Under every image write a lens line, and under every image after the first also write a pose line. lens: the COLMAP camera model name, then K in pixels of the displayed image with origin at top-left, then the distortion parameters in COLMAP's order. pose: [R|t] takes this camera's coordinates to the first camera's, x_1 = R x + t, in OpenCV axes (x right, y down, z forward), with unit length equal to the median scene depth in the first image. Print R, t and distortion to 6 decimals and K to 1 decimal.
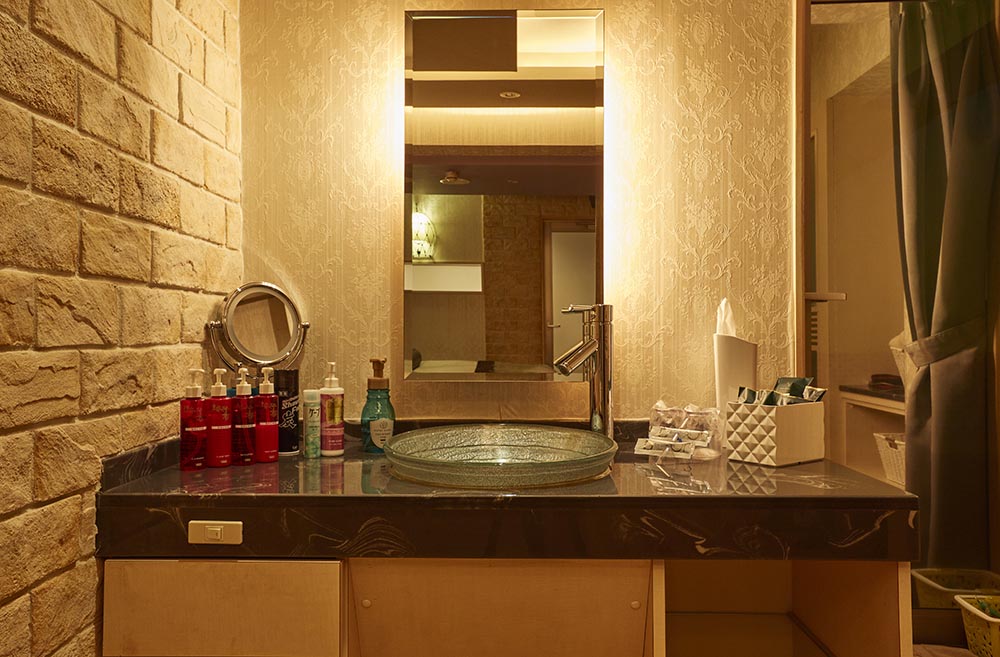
lens RADIAL K [[811.8, 0, 478.7], [0, 811.8, 306.6], [0, 0, 1]] dist [-0.001795, 0.037629]
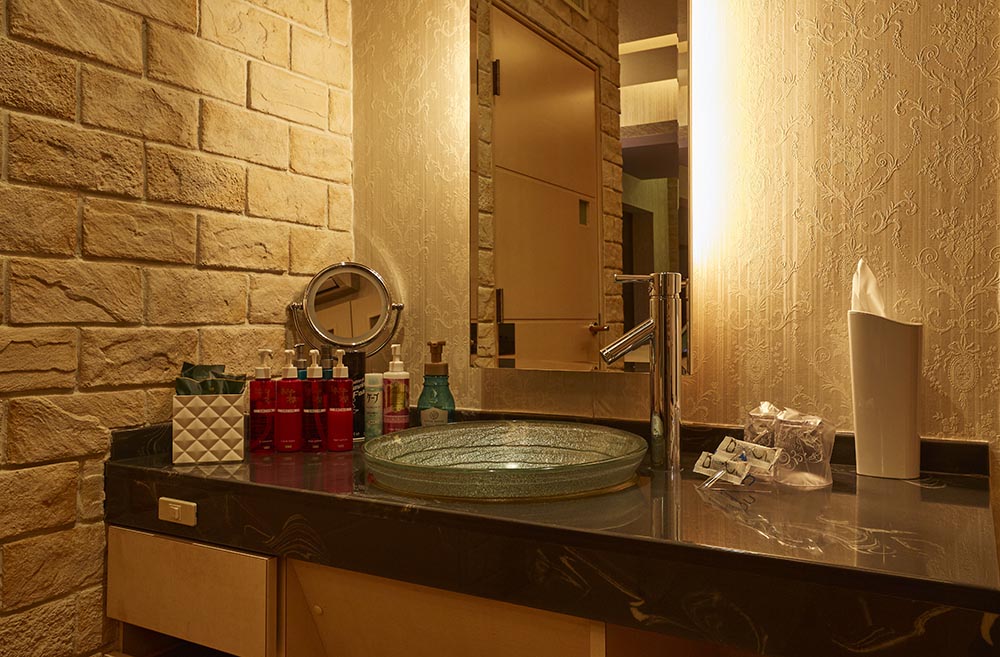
lens RADIAL K [[811.8, 0, 496.8], [0, 811.8, 297.3], [0, 0, 1]] dist [-0.001795, 0.037629]
pose [[0.866974, -0.017841, -0.498034, 0.428873], [0.016673, 0.999838, -0.006792, 0.024719], [0.498074, -0.002415, 0.867131, 0.278321]]
